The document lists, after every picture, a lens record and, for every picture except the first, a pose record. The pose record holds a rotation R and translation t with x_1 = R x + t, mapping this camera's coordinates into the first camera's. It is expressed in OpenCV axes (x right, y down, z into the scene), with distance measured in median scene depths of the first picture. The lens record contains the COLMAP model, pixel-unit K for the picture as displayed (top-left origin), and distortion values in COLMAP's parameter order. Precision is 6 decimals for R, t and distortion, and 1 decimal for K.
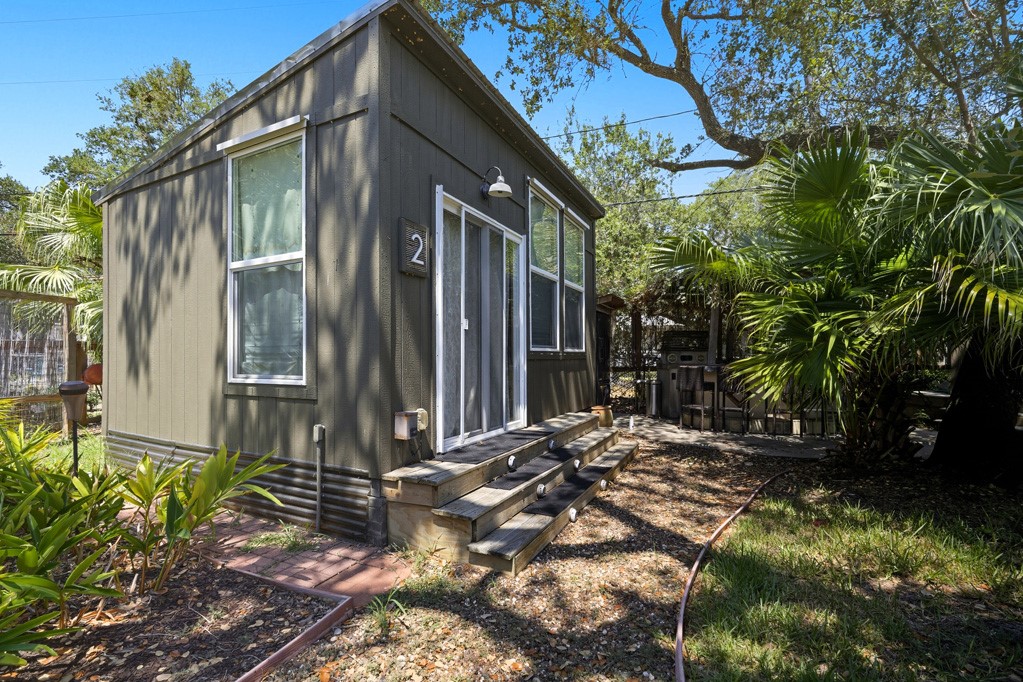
lens RADIAL K [[463.4, 0, 512.4], [0, 463.4, 361.5], [0, 0, 1]] dist [0.000158, 0.001542]
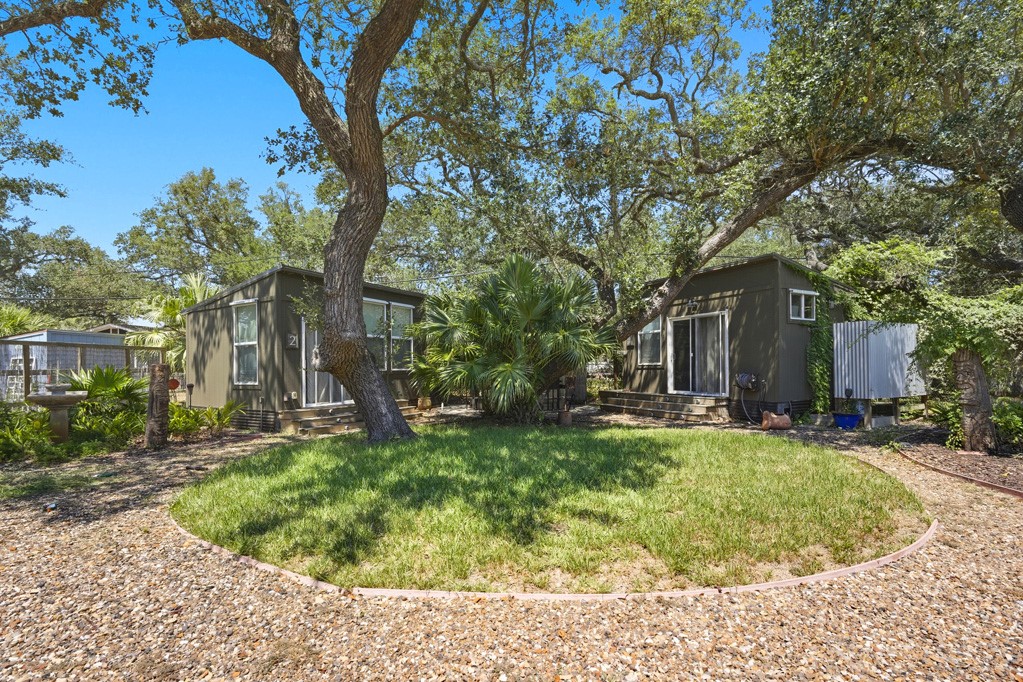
lens RADIAL K [[463.4, 0, 512.4], [0, 463.4, 361.5], [0, 0, 1]] dist [0.000158, 0.001542]
pose [[0.999445, -0.015697, -0.029385, 1.250174], [0.015250, 0.999766, -0.015365, -0.029740], [0.029619, 0.014909, 0.999450, -1.892922]]
